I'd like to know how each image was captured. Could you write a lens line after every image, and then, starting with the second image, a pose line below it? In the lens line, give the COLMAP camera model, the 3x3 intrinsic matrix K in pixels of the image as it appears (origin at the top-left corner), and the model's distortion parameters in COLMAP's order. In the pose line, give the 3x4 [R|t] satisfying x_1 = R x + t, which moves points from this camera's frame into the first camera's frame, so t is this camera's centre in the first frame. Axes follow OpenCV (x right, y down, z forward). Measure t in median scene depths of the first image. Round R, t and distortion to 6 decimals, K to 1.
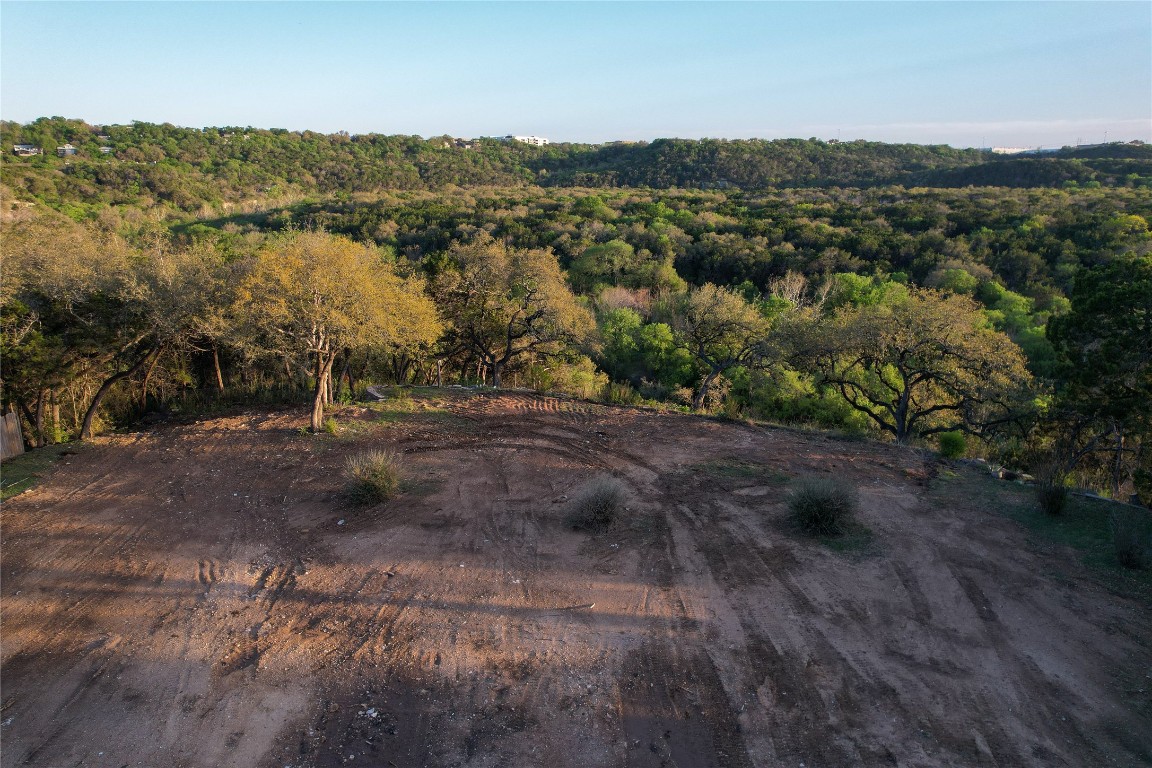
lens RADIAL K [[746.4, 0, 576.0], [0, 746.4, 384.0], [0, 0, 1]] dist [-0.092178, 0.085134]
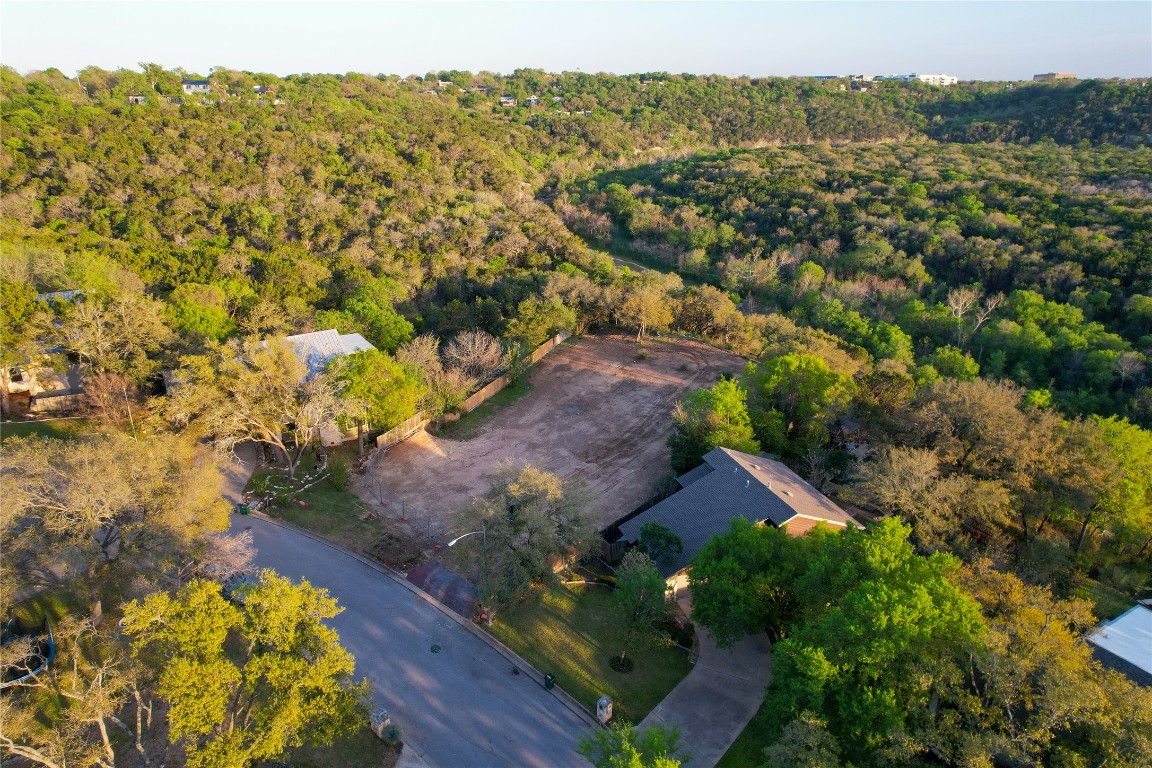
lens RADIAL K [[746.4, 0, 576.0], [0, 746.4, 384.0], [0, 0, 1]] dist [-0.092178, 0.085134]
pose [[0.869472, 0.183842, -0.458499, 0.065169], [-0.134452, 0.981199, 0.138459, -0.011944], [0.475333, -0.058740, 0.877843, -0.140944]]
